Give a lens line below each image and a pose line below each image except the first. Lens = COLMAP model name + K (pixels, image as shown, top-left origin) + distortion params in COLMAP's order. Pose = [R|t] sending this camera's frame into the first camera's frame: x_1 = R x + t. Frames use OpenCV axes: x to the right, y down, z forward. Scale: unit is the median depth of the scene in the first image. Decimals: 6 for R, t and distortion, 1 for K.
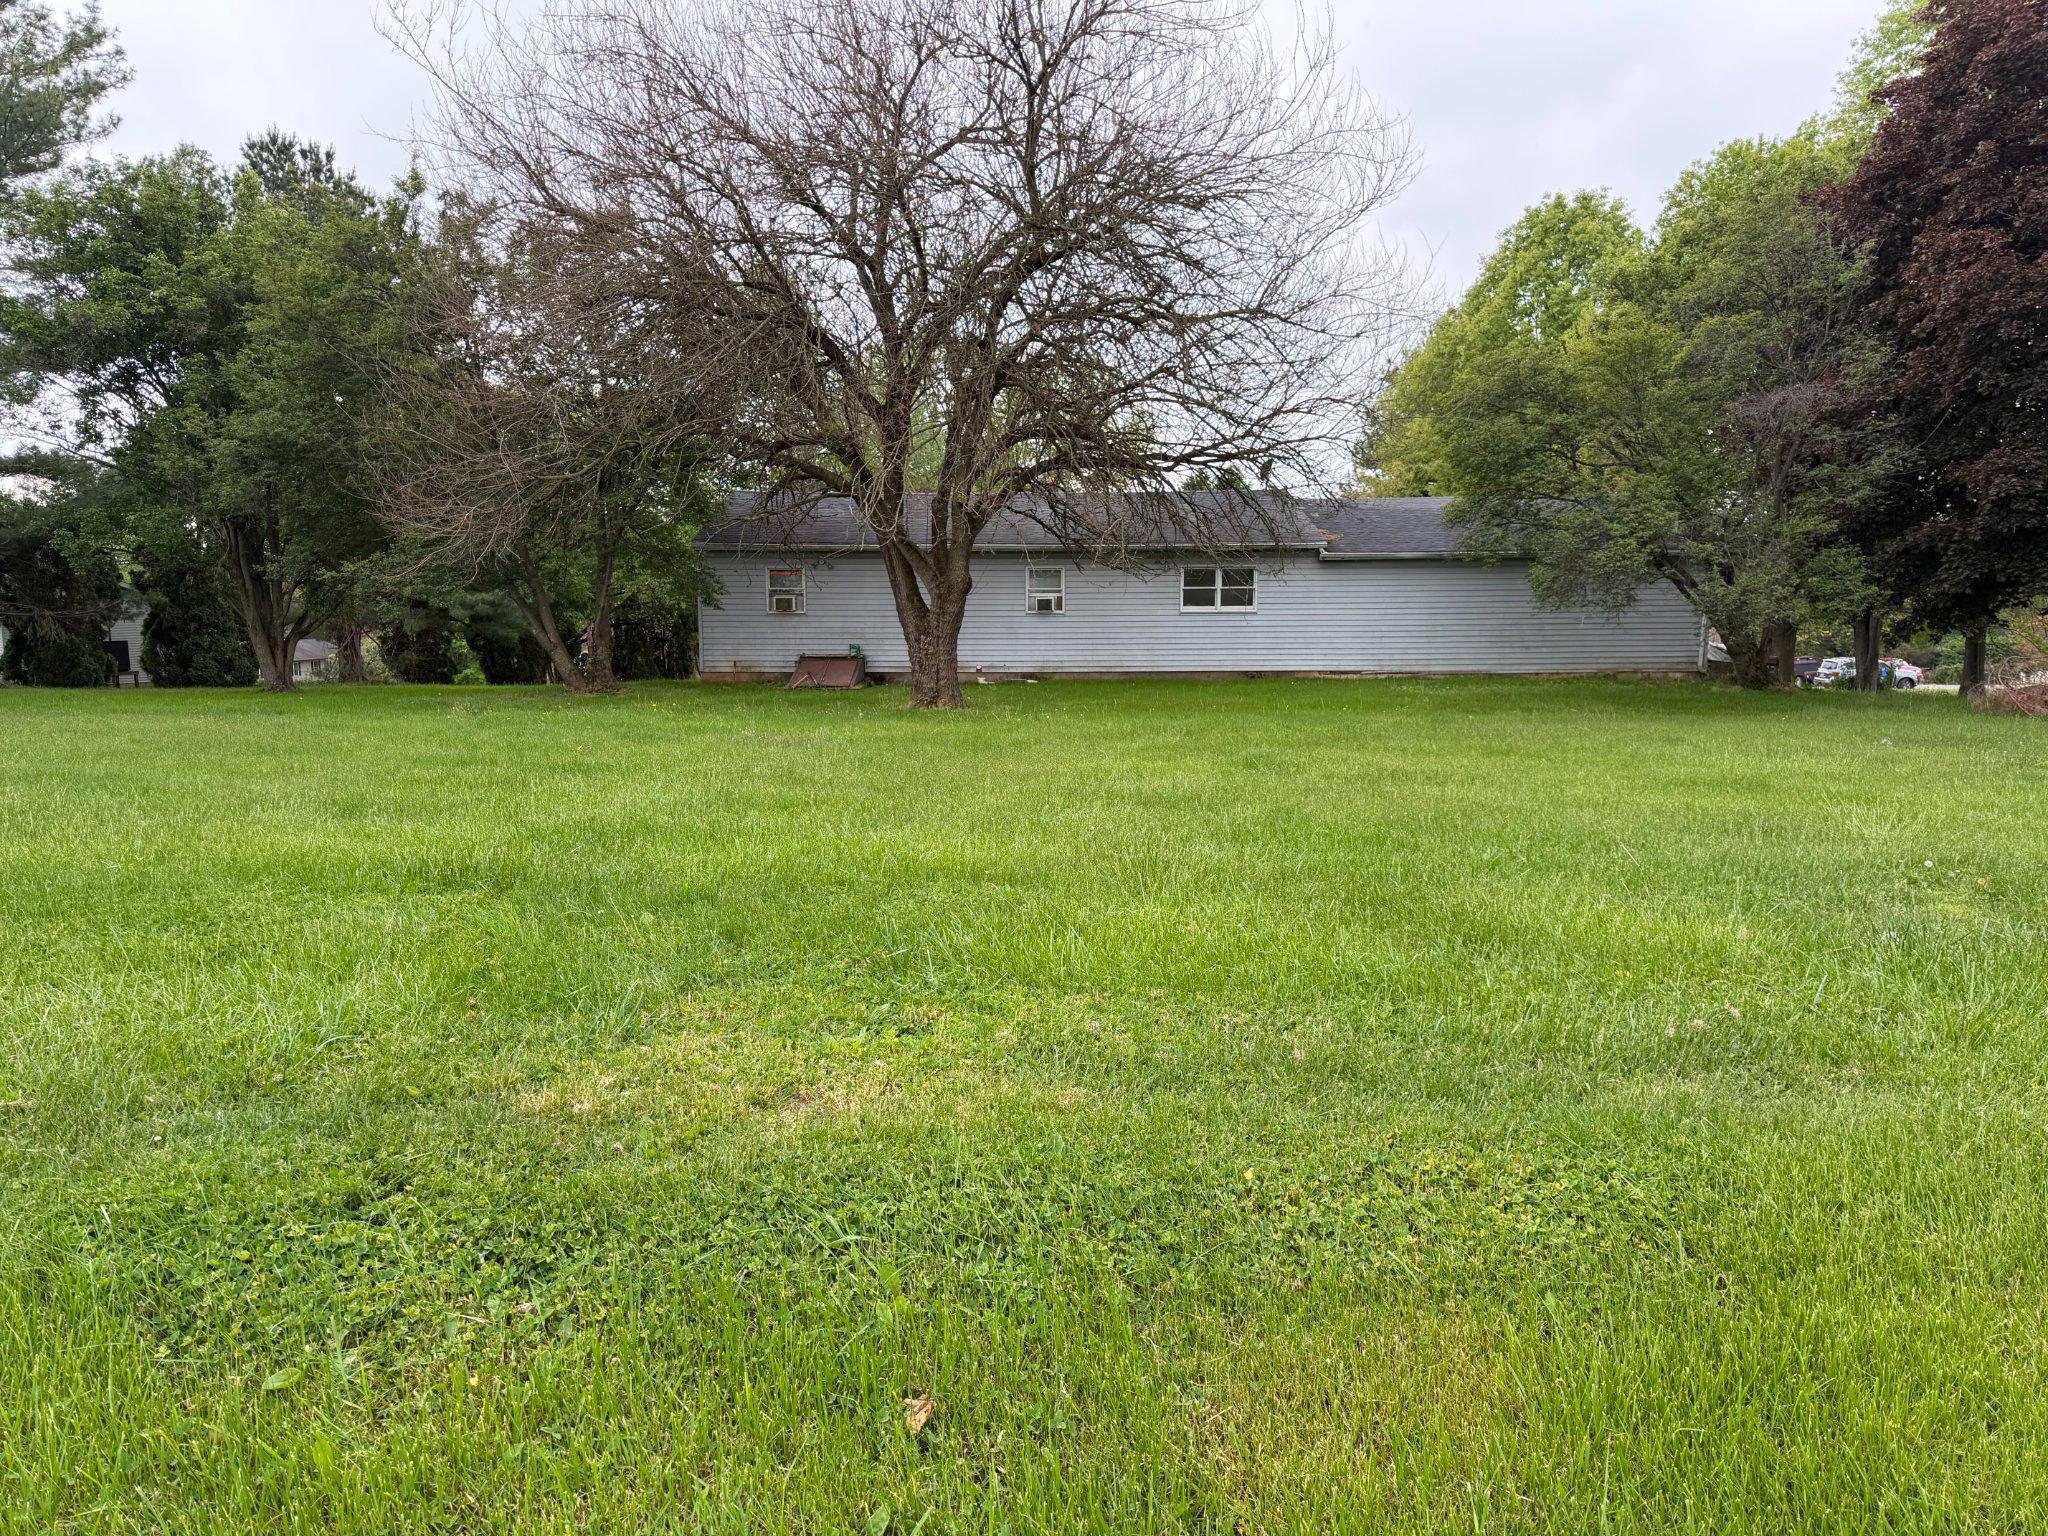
lens RADIAL K [[1453.4, 0, 1026.6], [0, 1453.4, 768.5], [0, 0, 1]] dist [-0.004166, -0.012958]
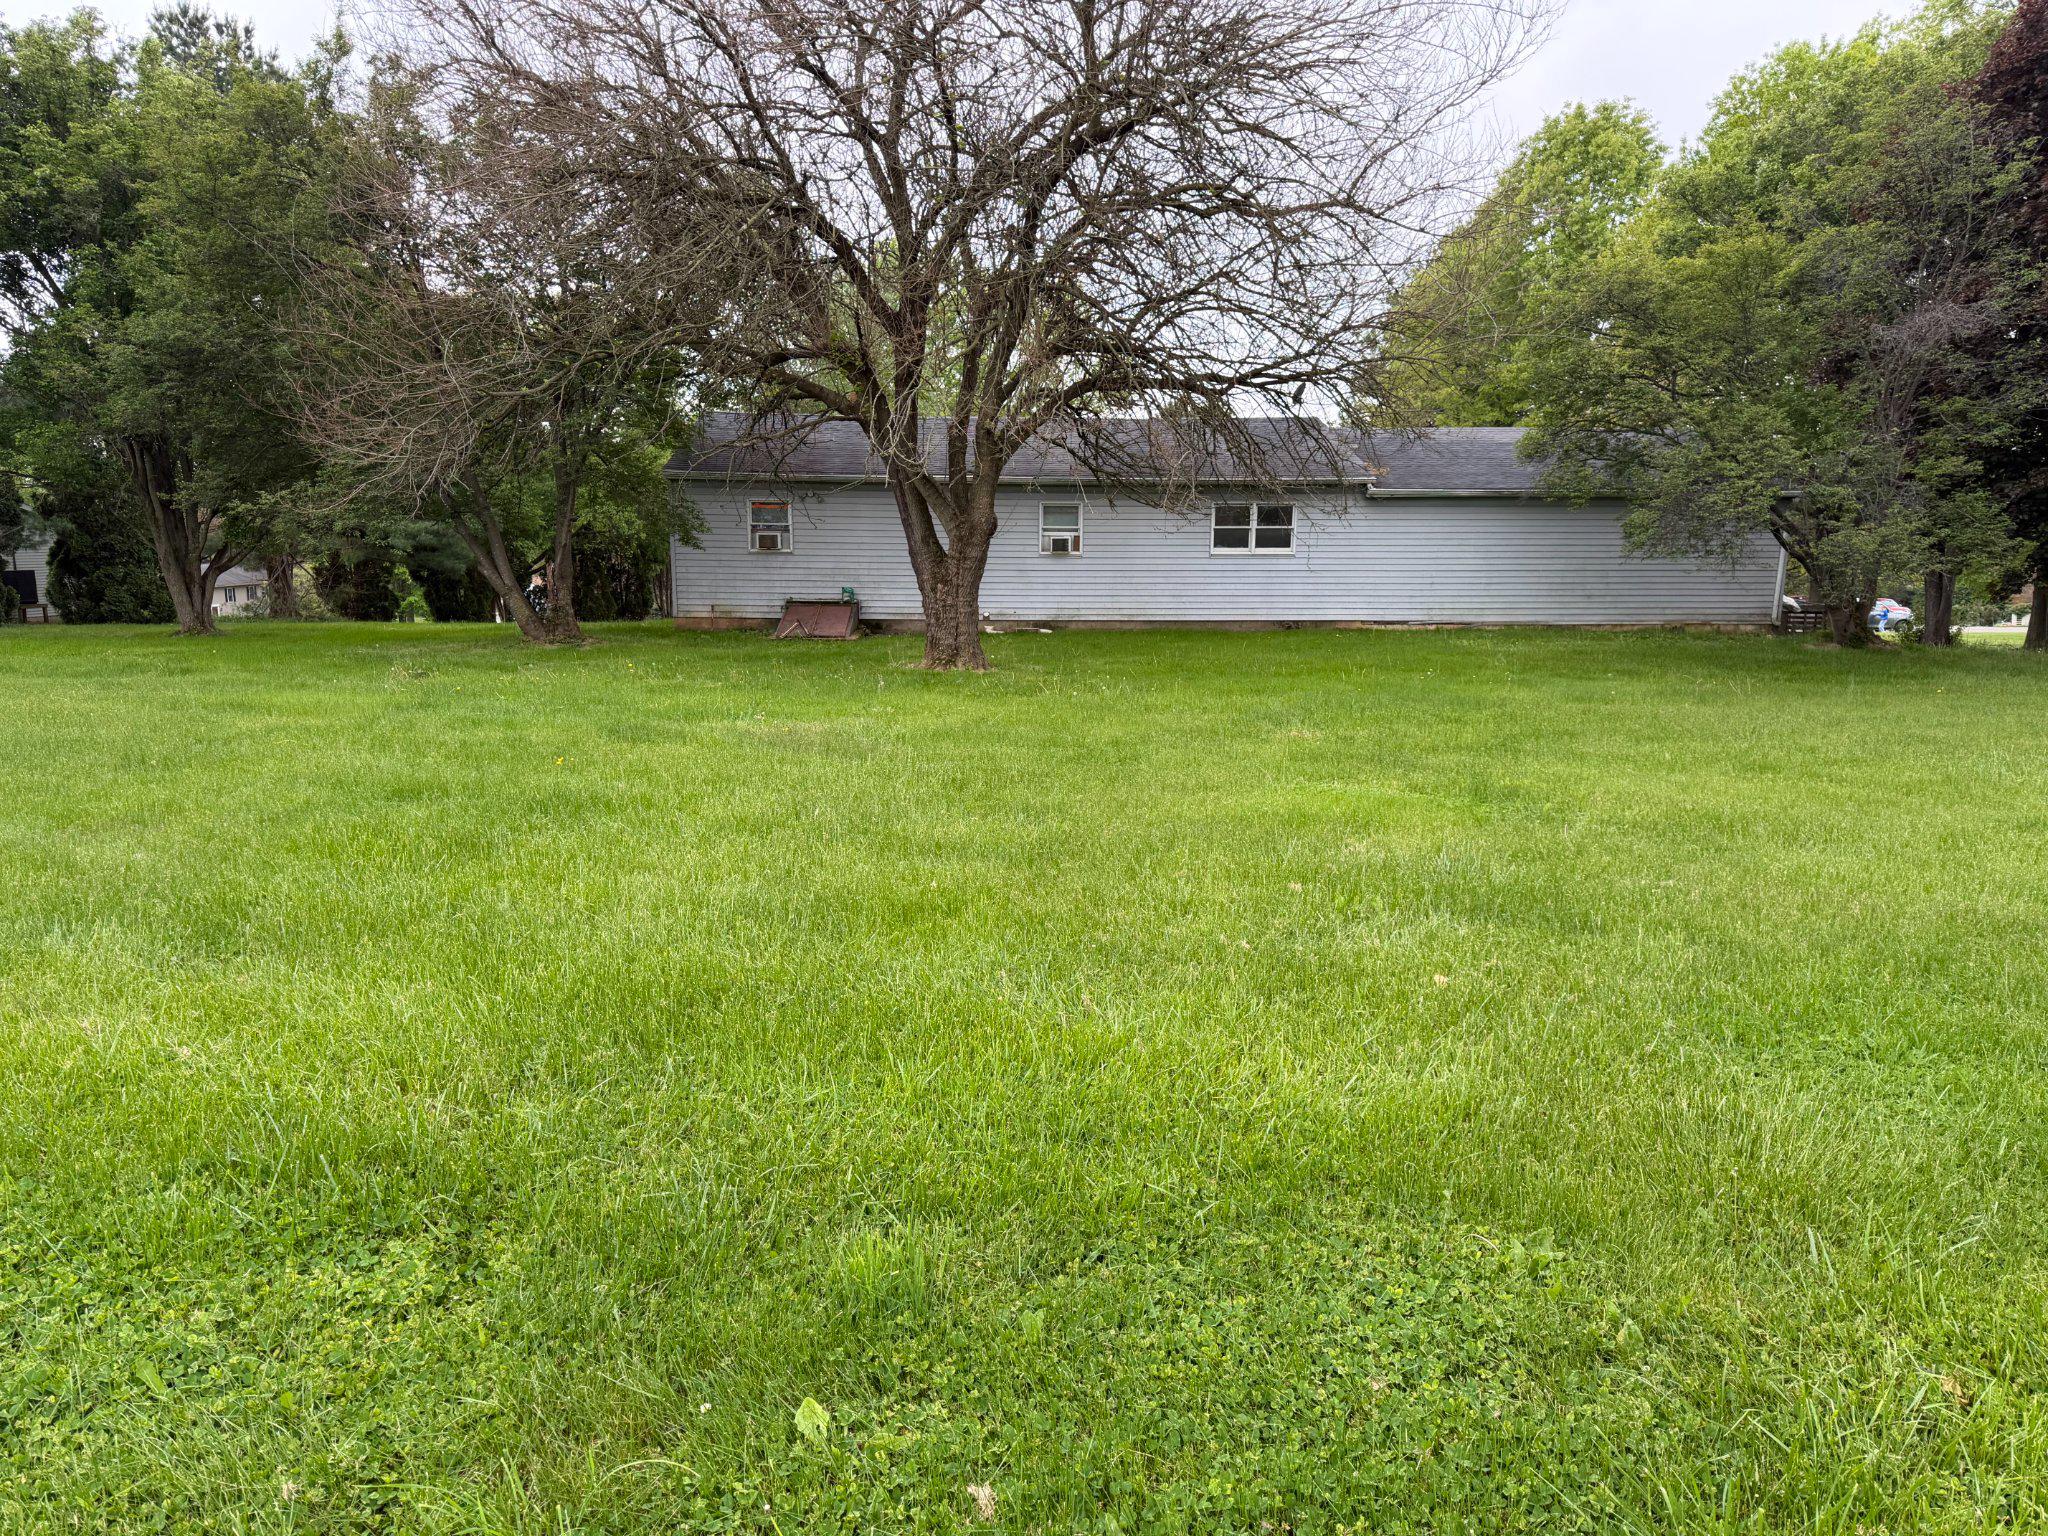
lens RADIAL K [[1453.4, 0, 1020.4], [0, 1453.4, 767.0], [0, 0, 1]] dist [-0.004166, -0.012958]
pose [[0.999578, 0.004795, 0.028646, -0.040842], [-0.006164, 0.998832, 0.047919, -0.020417], [-0.028383, -0.048076, 0.998440, 0.109777]]
